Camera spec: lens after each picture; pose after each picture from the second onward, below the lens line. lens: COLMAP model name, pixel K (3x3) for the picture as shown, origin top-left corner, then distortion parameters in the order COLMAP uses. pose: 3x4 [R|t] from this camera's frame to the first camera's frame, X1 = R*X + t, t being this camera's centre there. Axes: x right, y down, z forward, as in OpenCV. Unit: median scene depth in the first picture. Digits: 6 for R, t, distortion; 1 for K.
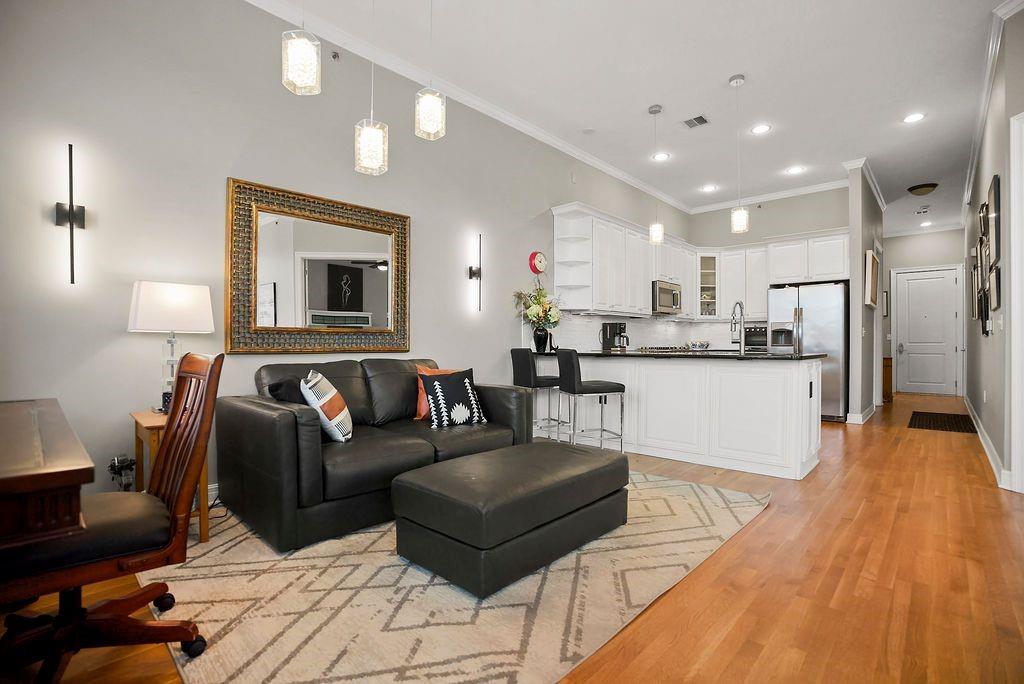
lens RADIAL K [[469.5, 0, 528.0], [0, 469.5, 344.3], [0, 0, 1]] dist [-0.024612, 0.001396]
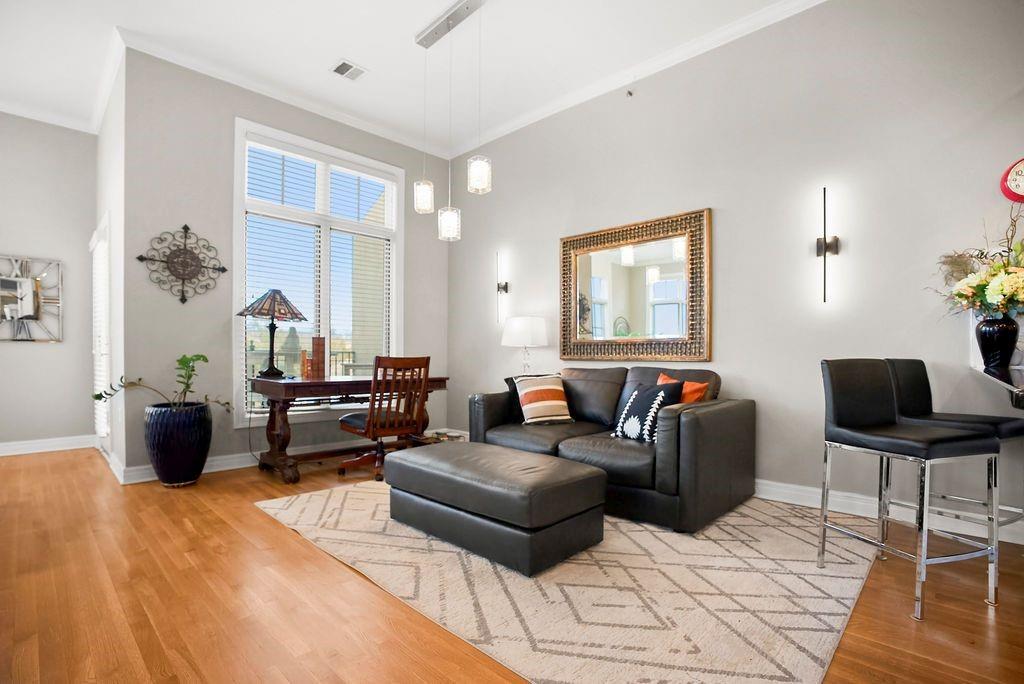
lens RADIAL K [[491.9, 0, 505.8], [0, 491.9, 357.2], [0, 0, 1]] dist [-0.050855, 0.017366]
pose [[-0.034965, -0.001383, -0.999388, 0.433193], [-0.004506, 0.999989, -0.001226, 0.007295], [0.999378, 0.004461, -0.034970, 0.417972]]
